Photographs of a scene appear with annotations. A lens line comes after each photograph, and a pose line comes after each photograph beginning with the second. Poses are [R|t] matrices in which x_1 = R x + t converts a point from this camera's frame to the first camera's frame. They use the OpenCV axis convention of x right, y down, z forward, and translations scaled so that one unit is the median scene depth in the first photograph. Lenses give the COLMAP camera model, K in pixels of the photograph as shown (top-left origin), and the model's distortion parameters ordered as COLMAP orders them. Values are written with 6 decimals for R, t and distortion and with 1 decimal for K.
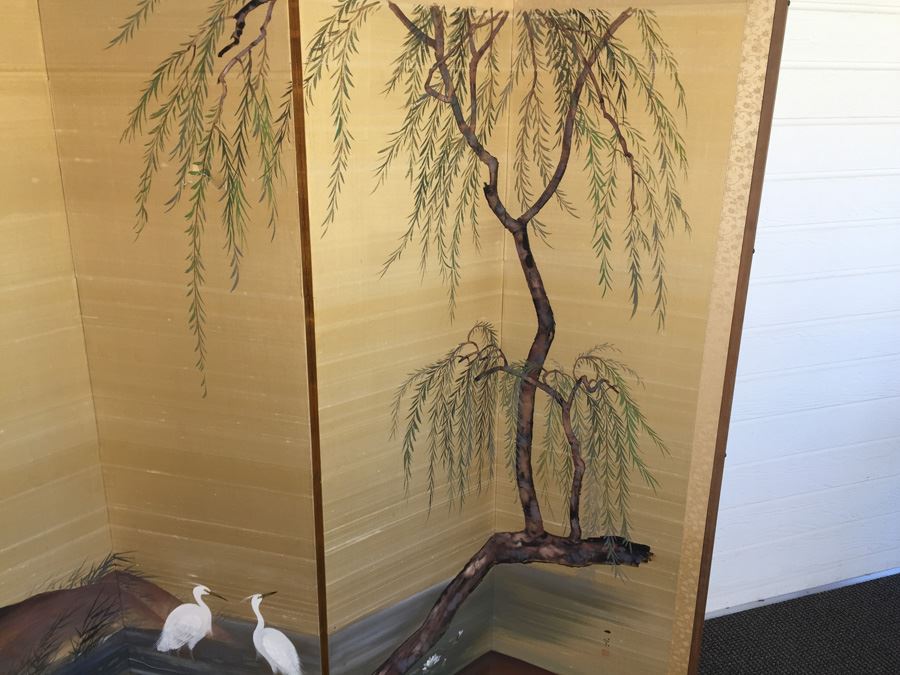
lens RADIAL K [[764.7, 0, 449.8], [0, 764.7, 340.1], [0, 0, 1]] dist [0.048188, -0.065539]
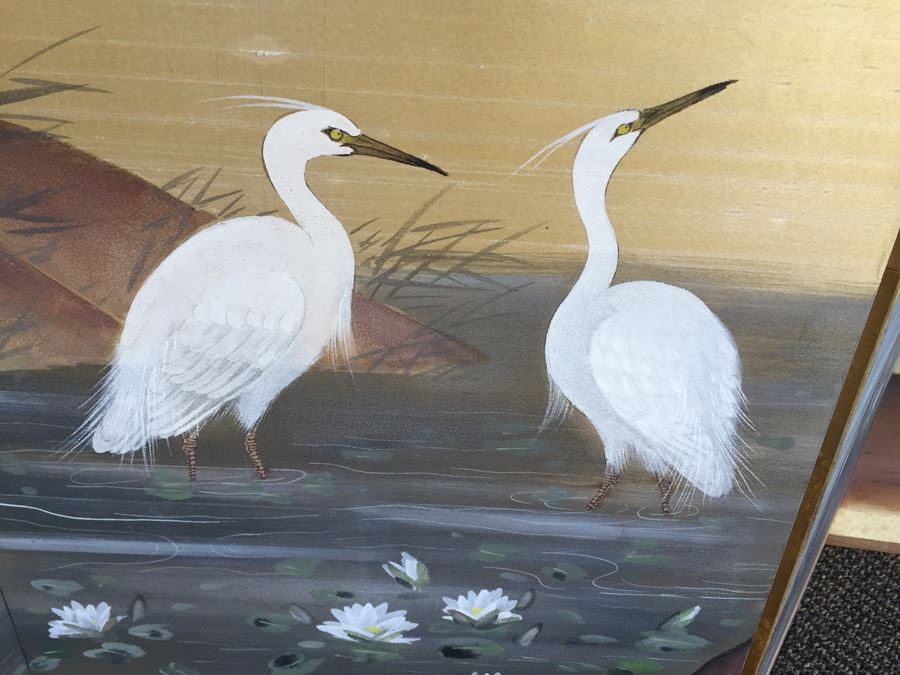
lens RADIAL K [[764.7, 0, 455.7], [0, 764.7, 334.5], [0, 0, 1]] dist [0.048188, -0.065539]
pose [[0.969921, -0.093275, 0.224842, -0.330302], [0.042983, 0.974786, 0.218964, 0.328030], [-0.239597, -0.202713, 0.949474, 0.772710]]
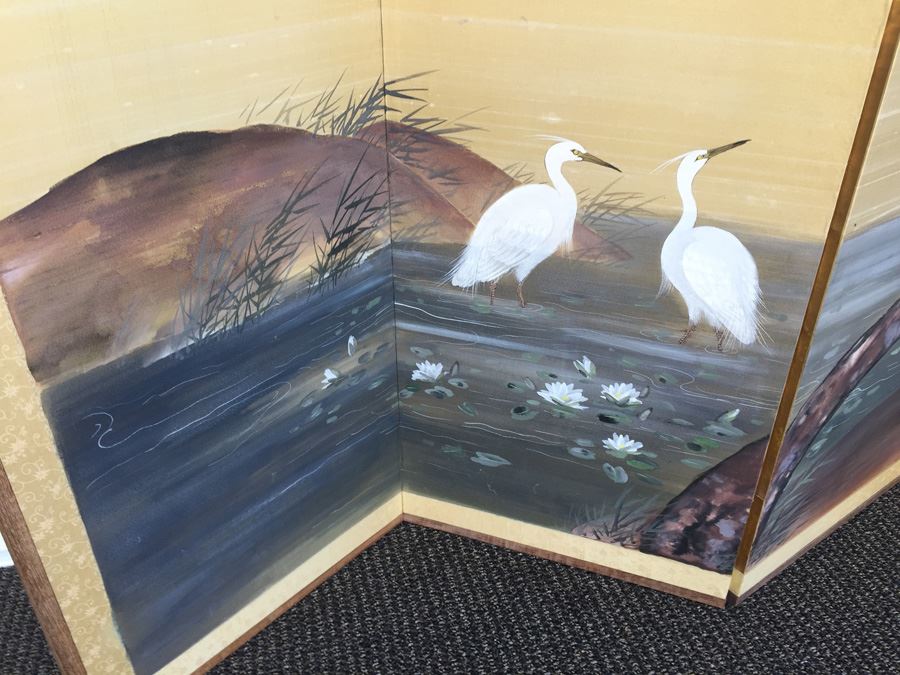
lens RADIAL K [[764.7, 0, 450.8], [0, 764.7, 336.1], [0, 0, 1]] dist [0.048188, -0.065539]
pose [[0.996307, 0.033244, -0.079160, -0.347199], [-0.013045, 0.969903, 0.243143, 0.315346], [0.084860, -0.241213, 0.966755, 0.477295]]
